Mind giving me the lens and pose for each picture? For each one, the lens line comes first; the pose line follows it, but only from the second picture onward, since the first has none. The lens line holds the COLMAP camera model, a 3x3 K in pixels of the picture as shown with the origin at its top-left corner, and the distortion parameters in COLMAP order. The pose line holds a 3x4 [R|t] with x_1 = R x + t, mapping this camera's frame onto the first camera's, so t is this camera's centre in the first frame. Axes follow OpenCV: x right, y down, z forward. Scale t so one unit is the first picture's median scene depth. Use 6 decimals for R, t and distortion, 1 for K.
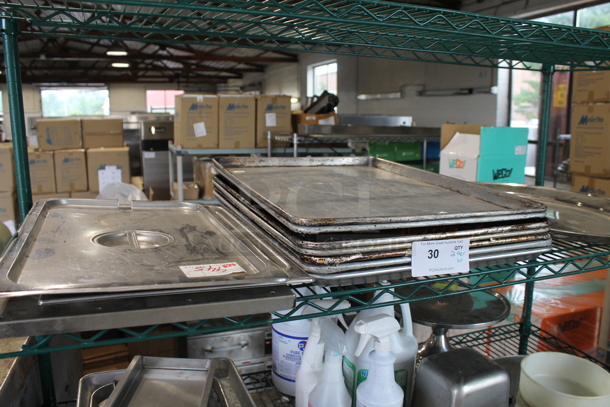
lens RADIAL K [[518.0, 0, 303.6], [0, 518.0, 195.0], [0, 0, 1]] dist [-0.174513, 0.161525]
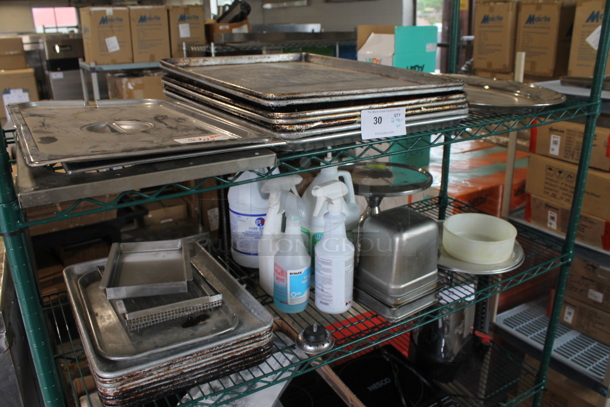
lens RADIAL K [[518.0, 0, 303.6], [0, 518.0, 195.0], [0, 0, 1]] dist [-0.174513, 0.161525]
pose [[0.983158, -0.084429, 0.162088, -0.063410], [0.056441, 0.983808, 0.170107, 0.033992], [-0.173825, -0.158094, 0.972004, -0.089255]]
